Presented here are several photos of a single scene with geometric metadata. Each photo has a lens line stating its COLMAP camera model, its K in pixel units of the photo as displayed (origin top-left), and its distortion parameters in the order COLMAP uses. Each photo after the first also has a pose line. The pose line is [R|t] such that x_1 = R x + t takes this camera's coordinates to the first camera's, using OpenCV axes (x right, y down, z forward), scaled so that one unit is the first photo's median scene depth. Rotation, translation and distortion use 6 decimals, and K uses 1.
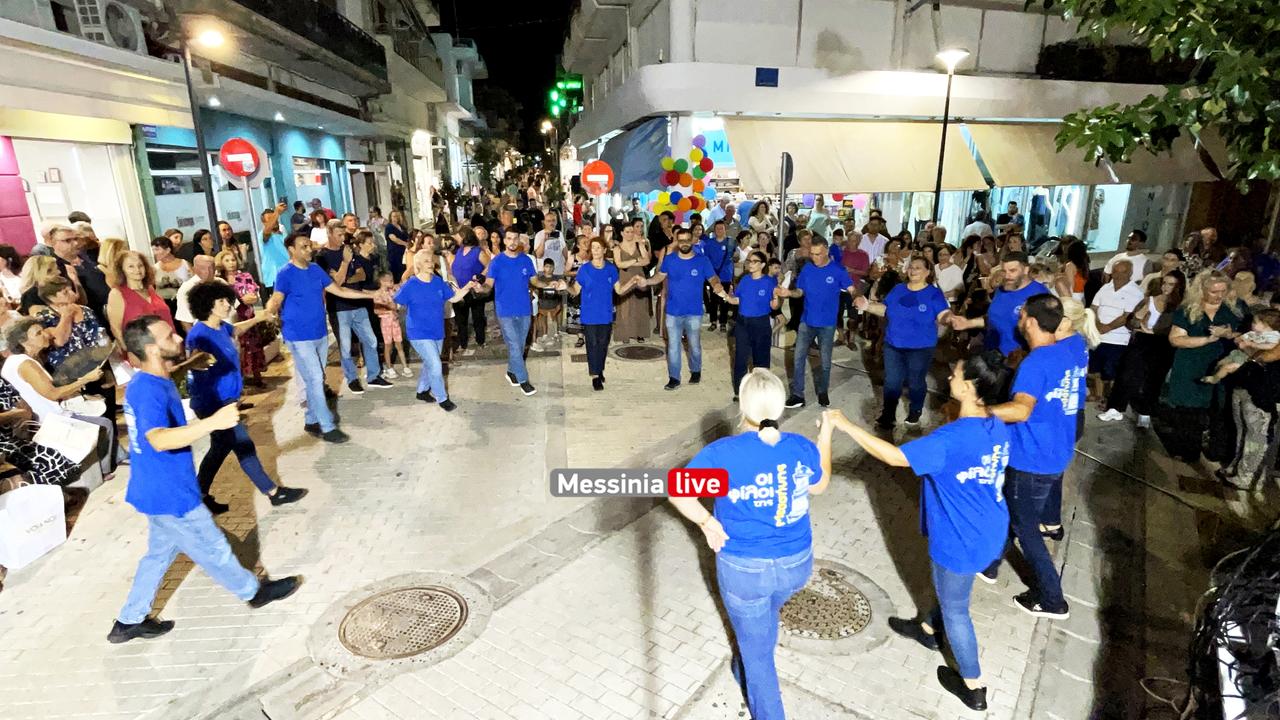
lens RADIAL K [[693.3, 0, 632.4], [0, 693.3, 376.8], [0, 0, 1]] dist [-0.003115, 0.001569]
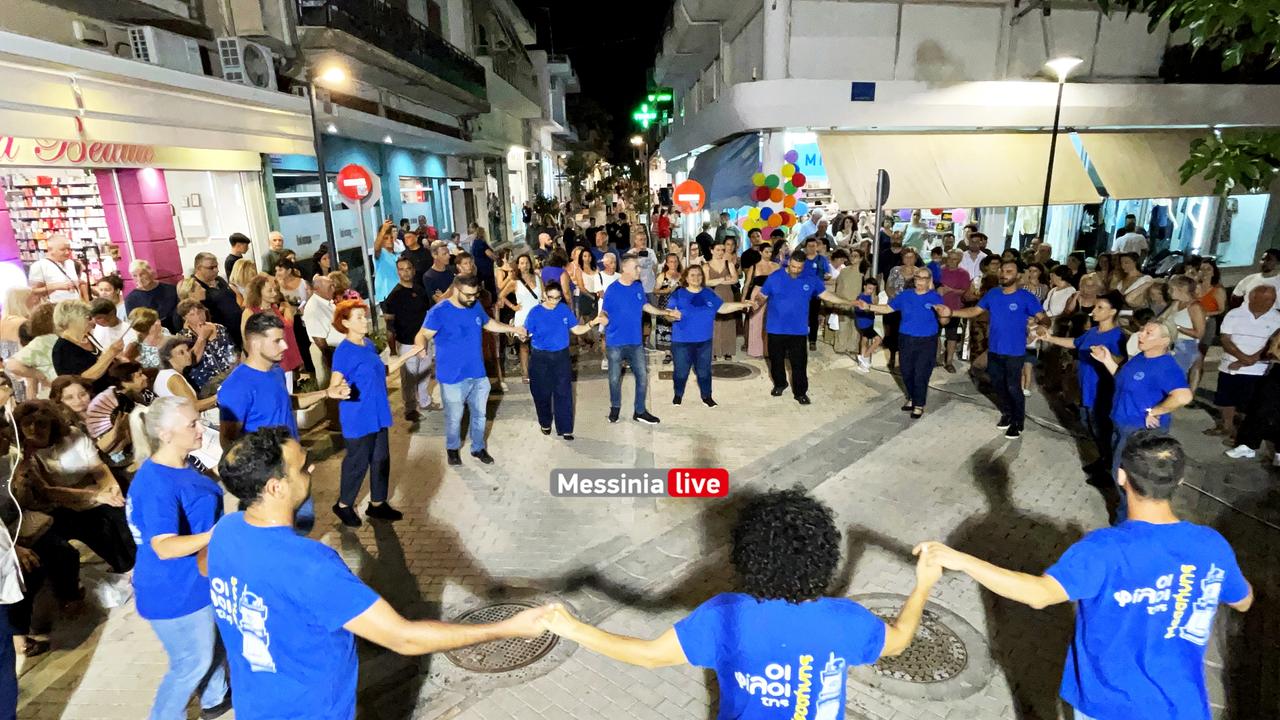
lens RADIAL K [[693.3, 0, 635.2], [0, 693.3, 376.7], [0, 0, 1]] dist [-0.003115, 0.001569]
pose [[0.993030, 0.019762, -0.116197, -0.003971], [-0.021061, 0.999729, -0.009963, -0.010190], [0.115968, 0.012341, 0.993176, -0.007519]]
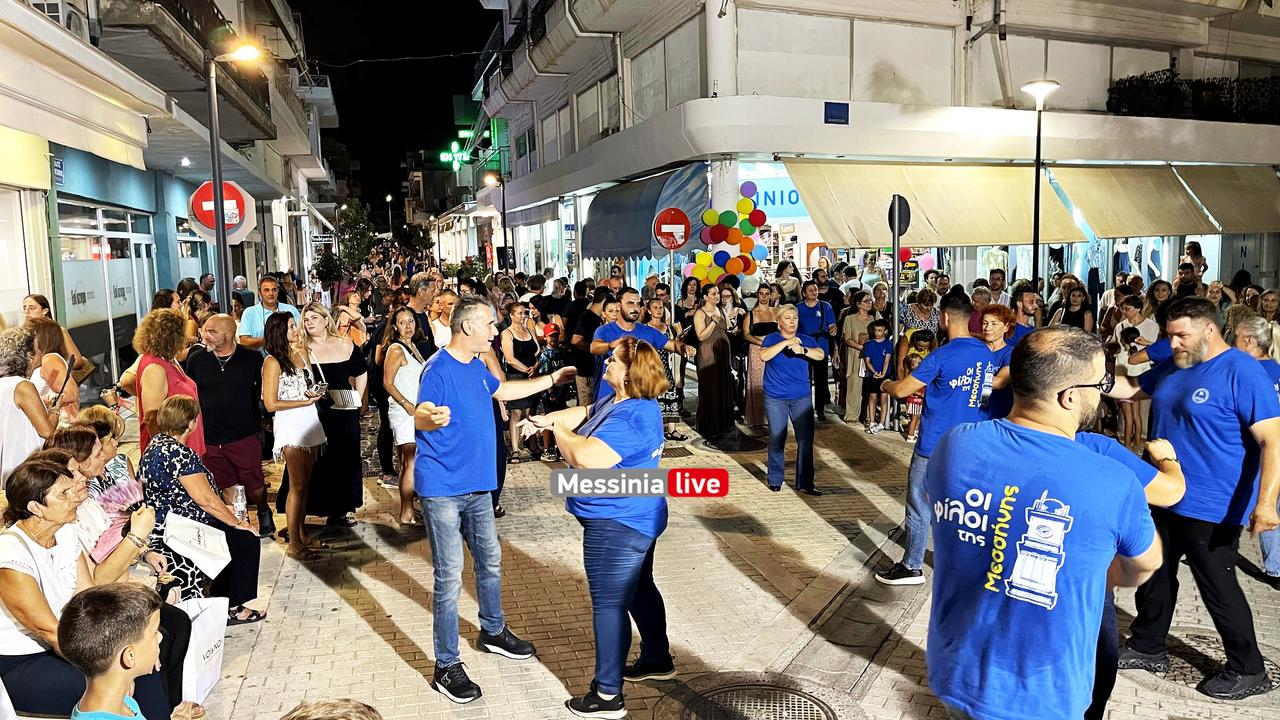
lens RADIAL K [[972.2, 0, 636.5], [0, 972.2, 358.4], [0, 0, 1]] dist [0.058824, -0.056490]
pose [[0.990012, -0.032049, 0.137296, -0.191945], [0.055957, 0.983156, -0.173994, 0.042226], [-0.129406, 0.179939, 0.975129, -0.051264]]
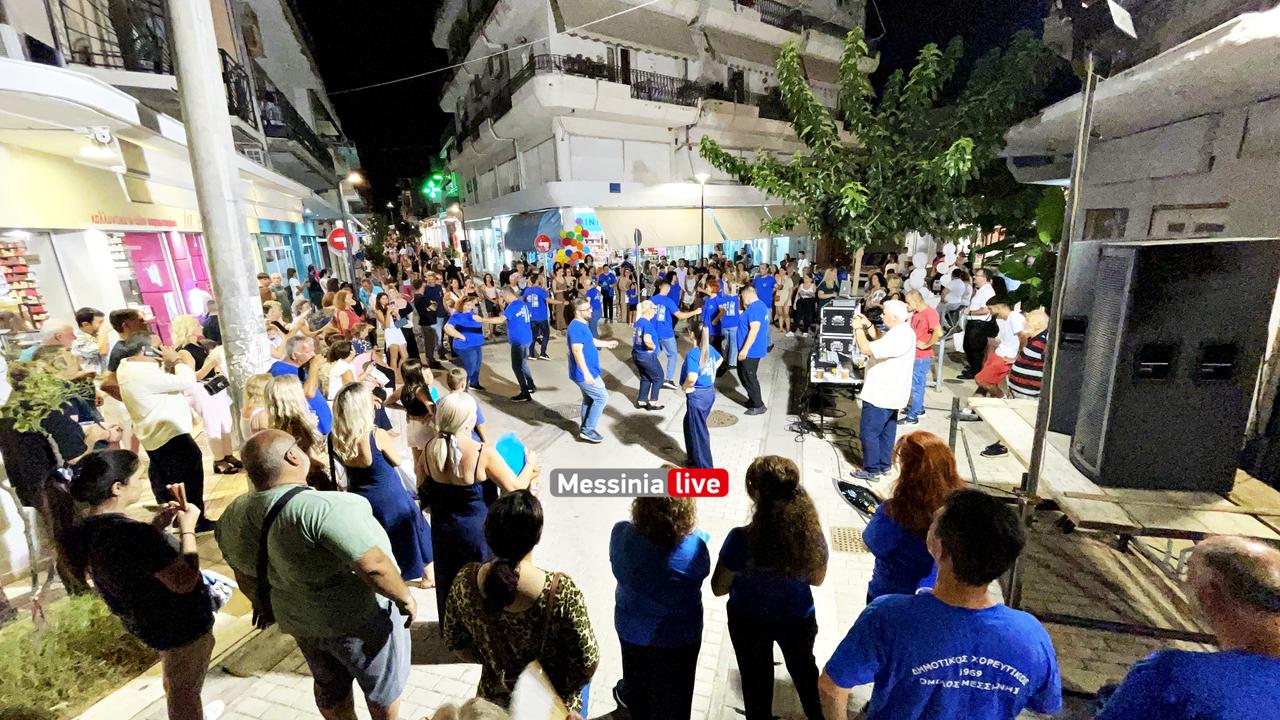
lens RADIAL K [[517.5, 0, 635.6], [0, 517.5, 377.7], [0, 0, 1]] dist [-0.005753, 0.002015]
pose [[0.948379, -0.110679, 0.297198, -0.207645], [0.114526, 0.993410, 0.004493, 0.075472], [-0.295737, 0.029776, 0.954805, -0.315443]]
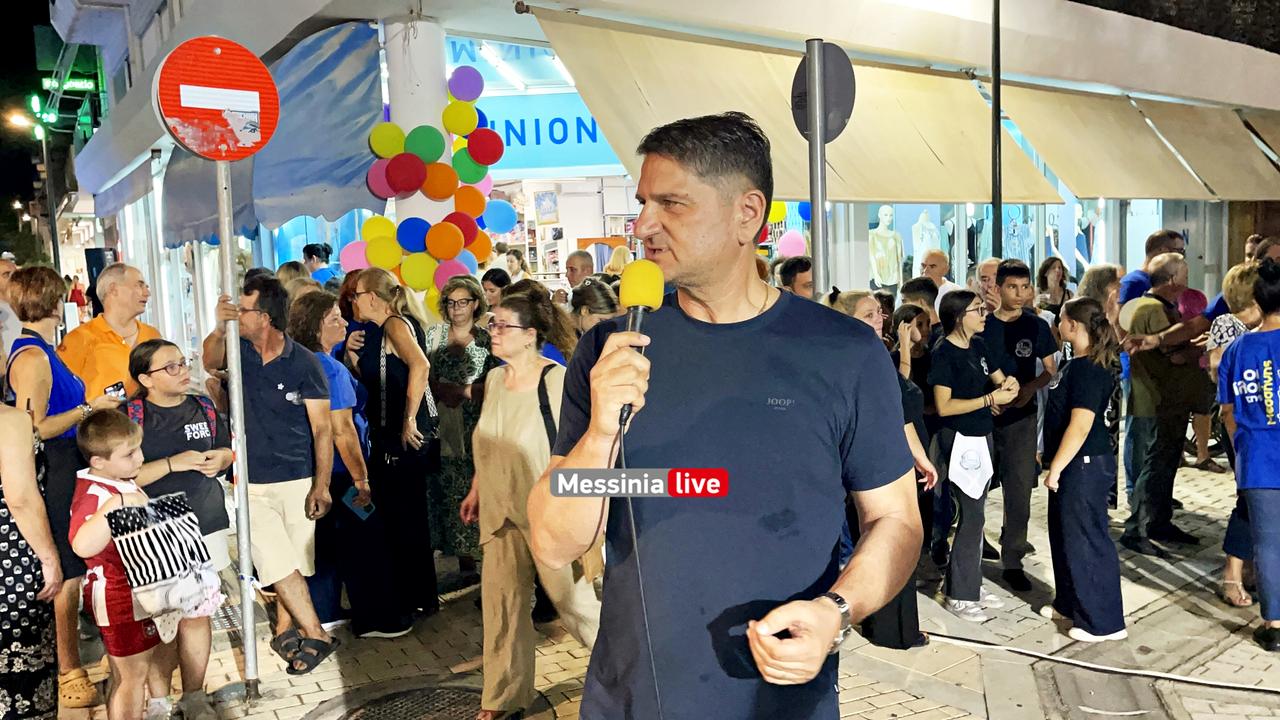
lens RADIAL K [[1118.1, 0, 647.6], [0, 1118.1, 352.2], [0, 0, 1]] dist [0.065123, -0.063321]
pose [[0.927244, -0.057159, 0.370069, -0.049384], [0.135323, 0.972640, -0.188835, -0.062867], [-0.349151, 0.225175, 0.909610, 0.425250]]
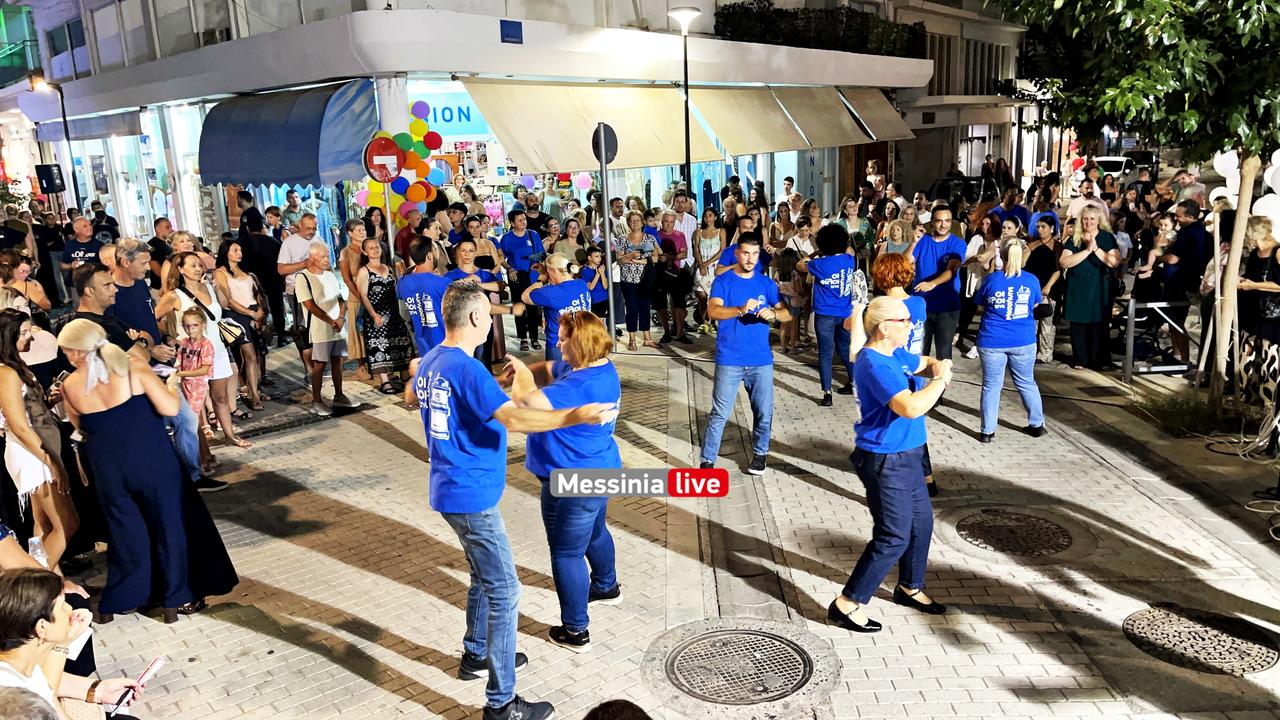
lens RADIAL K [[972.2, 0, 646.9], [0, 972.2, 354.5], [0, 0, 1]] dist [0.058824, -0.056490]
pose [[0.825686, -0.145386, 0.545074, -0.315165], [0.189566, 0.981541, -0.025354, -0.005454], [-0.531326, 0.124262, 0.838005, 0.011861]]
